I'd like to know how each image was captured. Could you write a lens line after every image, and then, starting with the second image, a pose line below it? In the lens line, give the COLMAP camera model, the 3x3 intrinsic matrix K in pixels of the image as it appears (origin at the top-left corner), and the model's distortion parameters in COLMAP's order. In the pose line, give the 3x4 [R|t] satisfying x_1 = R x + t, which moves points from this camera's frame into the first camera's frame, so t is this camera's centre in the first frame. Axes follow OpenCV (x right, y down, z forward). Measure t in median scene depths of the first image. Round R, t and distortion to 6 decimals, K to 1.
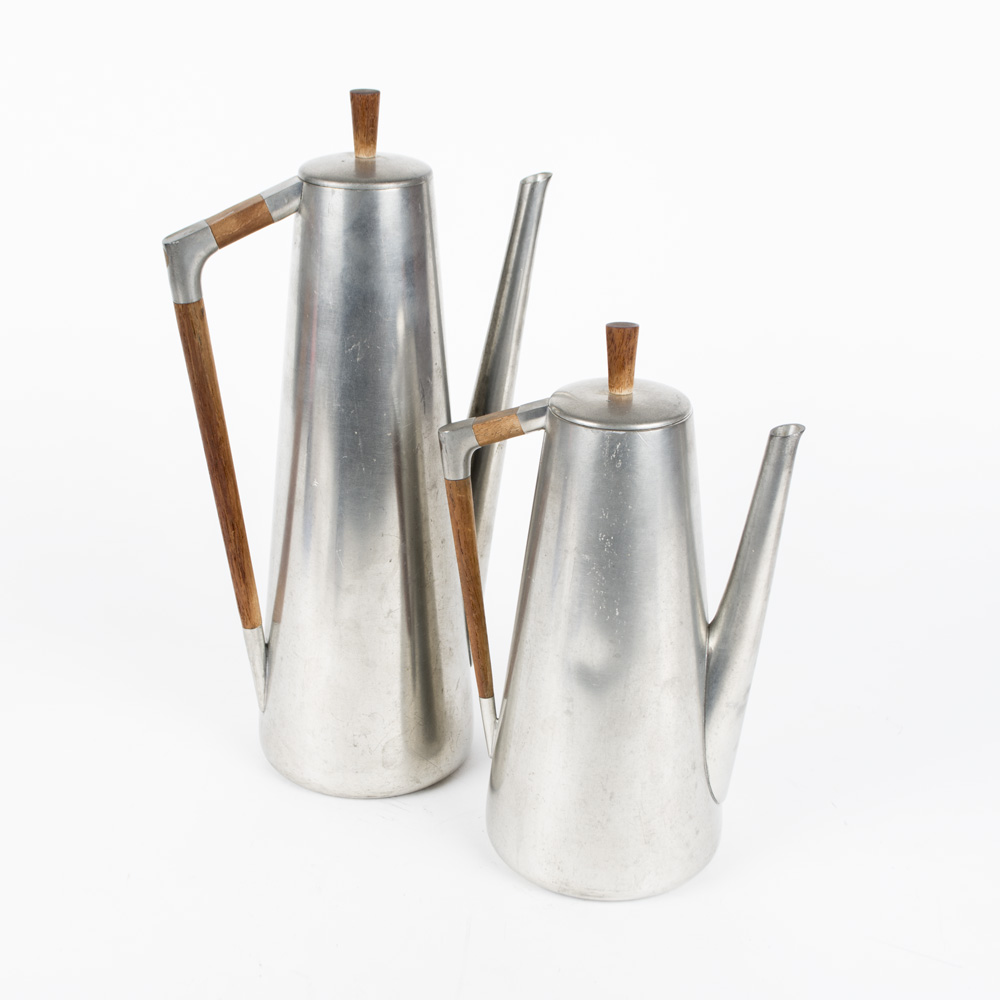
lens RADIAL K [[1675.0, 0, 497.9], [0, 1675.0, 500.9], [0, 0, 1]] dist [-0.056380, 0.000000]
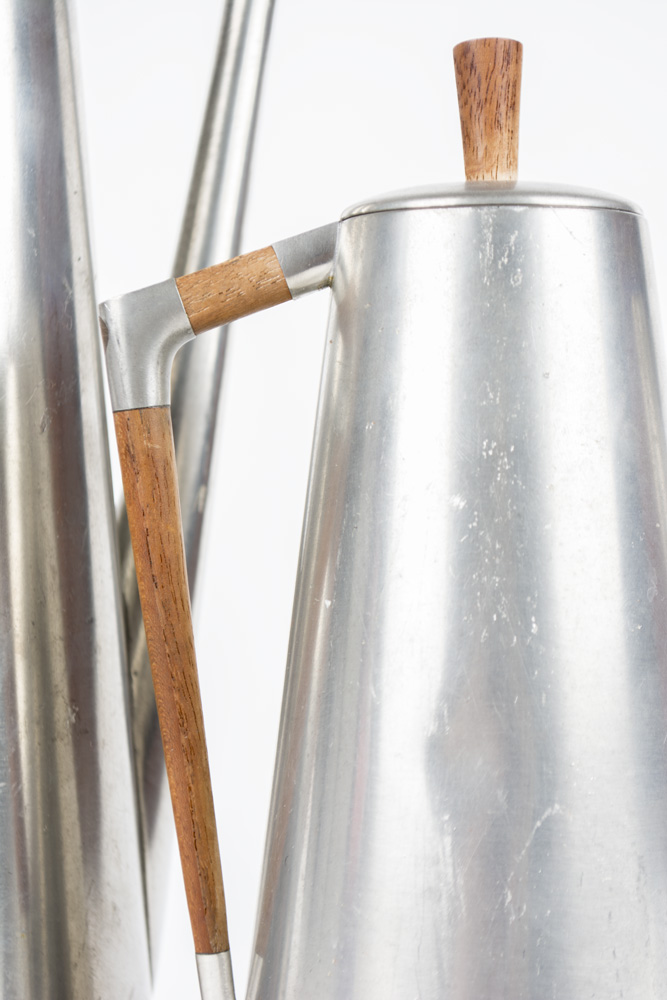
lens RADIAL K [[2168.7, 0, 336.3], [0, 2168.7, 498.8], [0, 0, 1]] dist [0.098714, 0.000000]
pose [[0.989645, -0.016907, 0.142539, -0.055592], [0.068427, 0.928507, -0.364956, 0.224030], [-0.126178, 0.370930, 0.920049, 0.449770]]
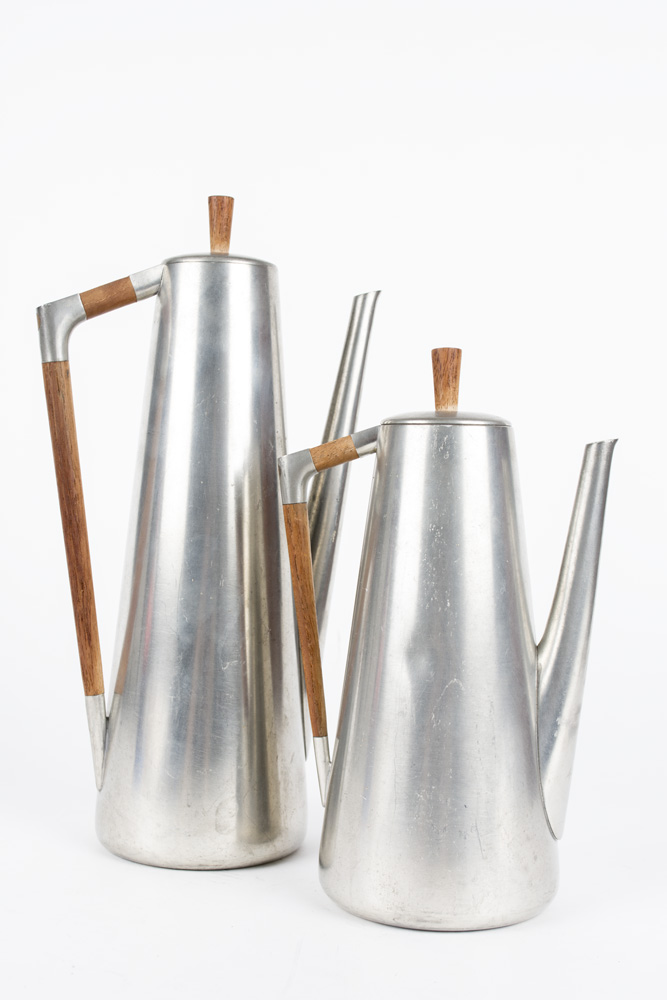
lens RADIAL K [[1326.0, 0, 355.1], [0, 1326.0, 502.1], [0, 0, 1]] dist [-0.014297, 0.000000]
pose [[0.999865, 0.006056, 0.015252, 0.001233], [-0.000099, 0.931607, -0.363467, 0.286790], [-0.016410, 0.363417, 0.931482, 0.208351]]
